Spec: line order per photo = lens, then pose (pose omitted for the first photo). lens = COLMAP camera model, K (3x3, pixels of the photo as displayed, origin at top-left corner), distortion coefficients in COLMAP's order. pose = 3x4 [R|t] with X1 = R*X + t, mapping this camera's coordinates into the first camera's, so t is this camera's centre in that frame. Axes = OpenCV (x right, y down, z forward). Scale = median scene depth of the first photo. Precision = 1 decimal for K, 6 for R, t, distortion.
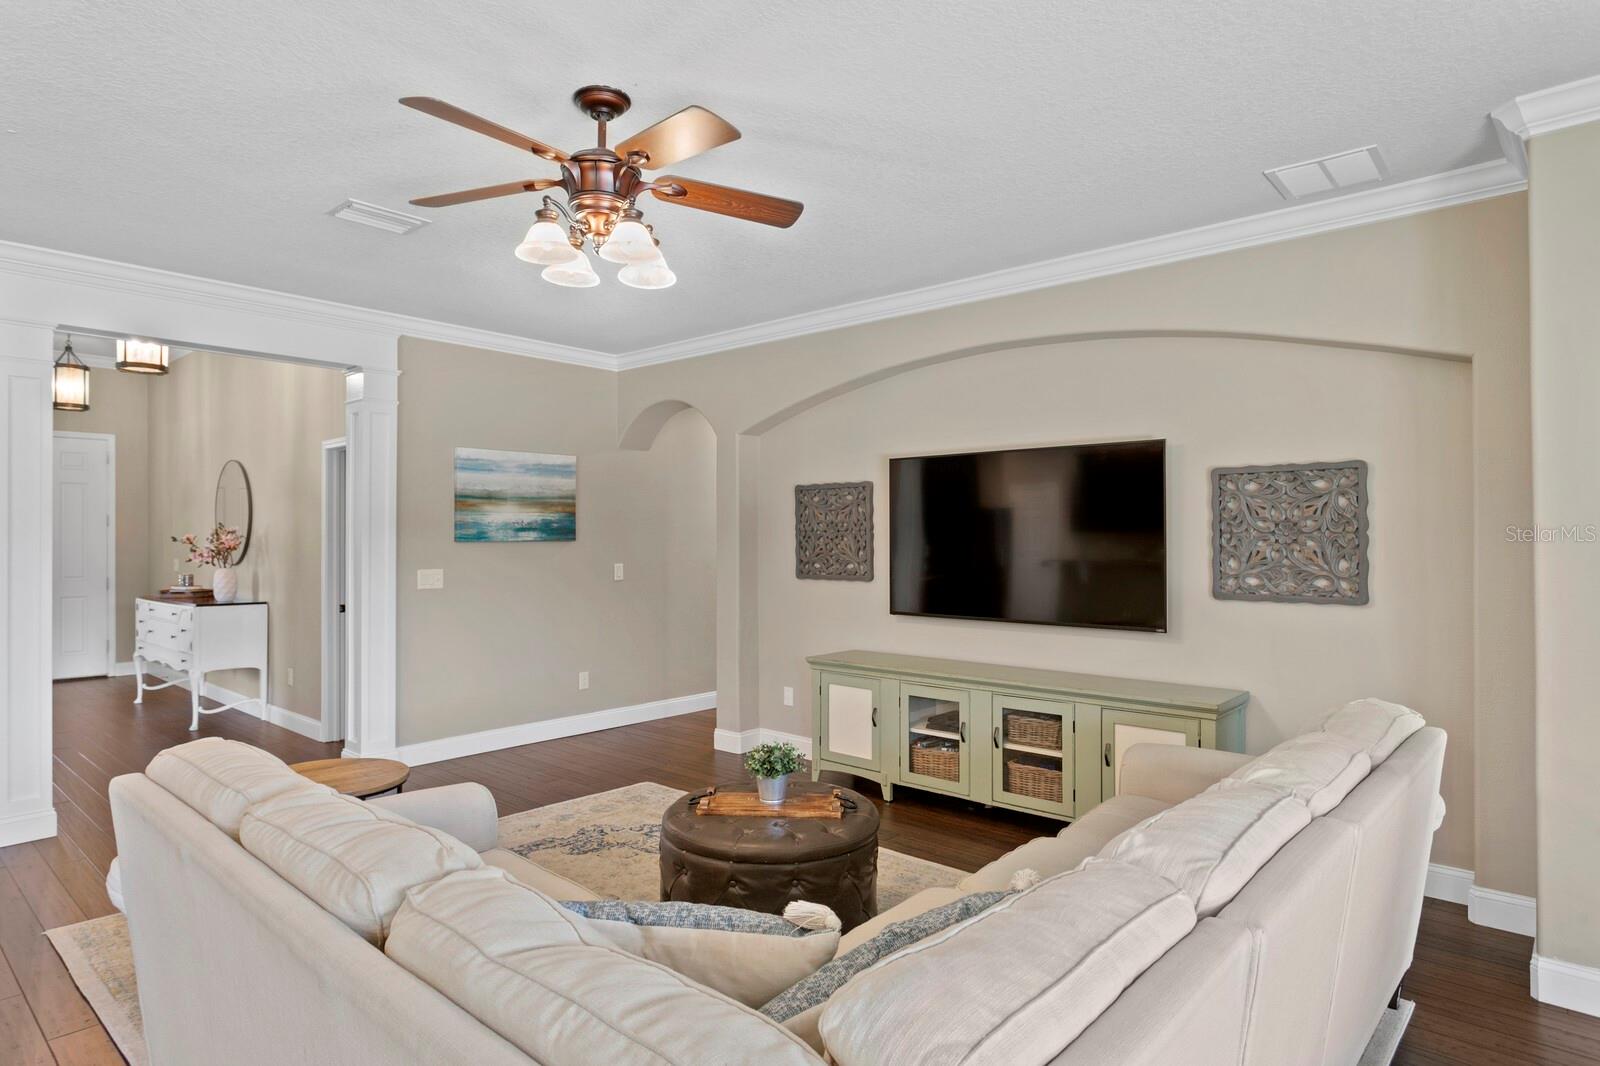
lens RADIAL K [[899.4, 0, 800.0], [0, 899.4, 533.0], [0, 0, 1]] dist [-0.006277, 0.002099]
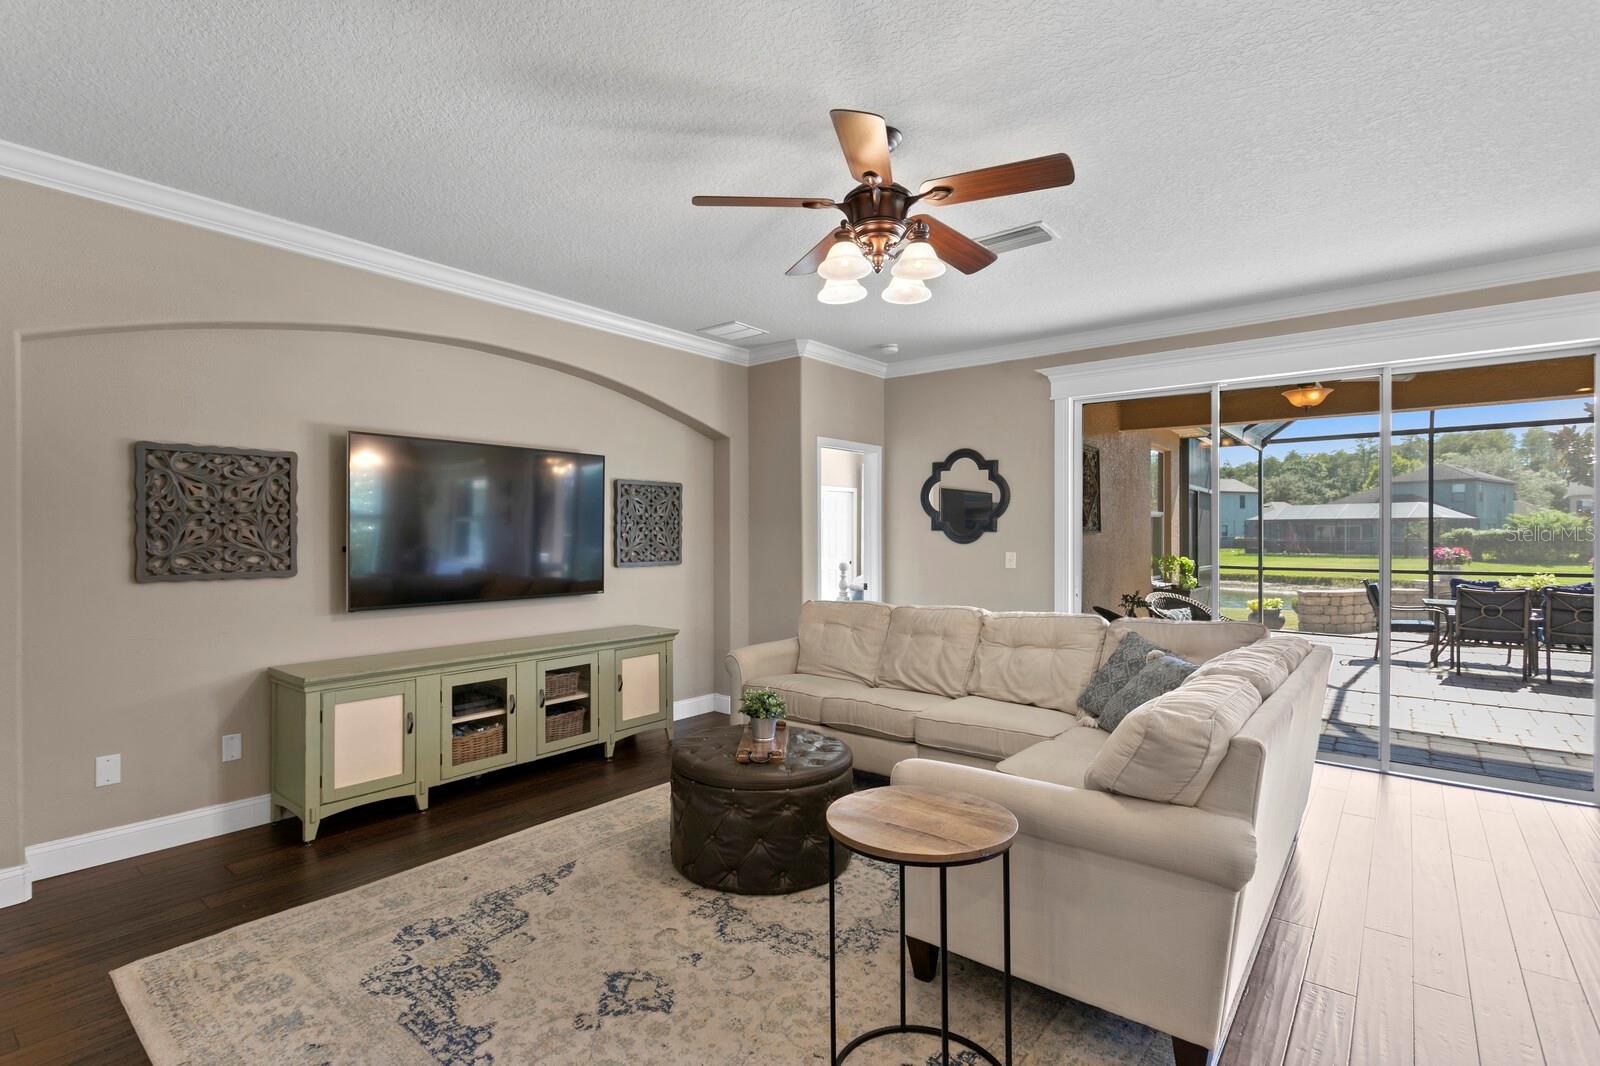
lens RADIAL K [[765.7, 0, 779.5], [0, 765.7, 531.8], [0, 0, 1]] dist [0.006527, -0.000291]
pose [[-0.037267, -0.011546, 0.999239, -0.740199], [-0.019991, 0.999742, 0.010806, -0.003214], [-0.999105, -0.019573, -0.037488, 0.702261]]
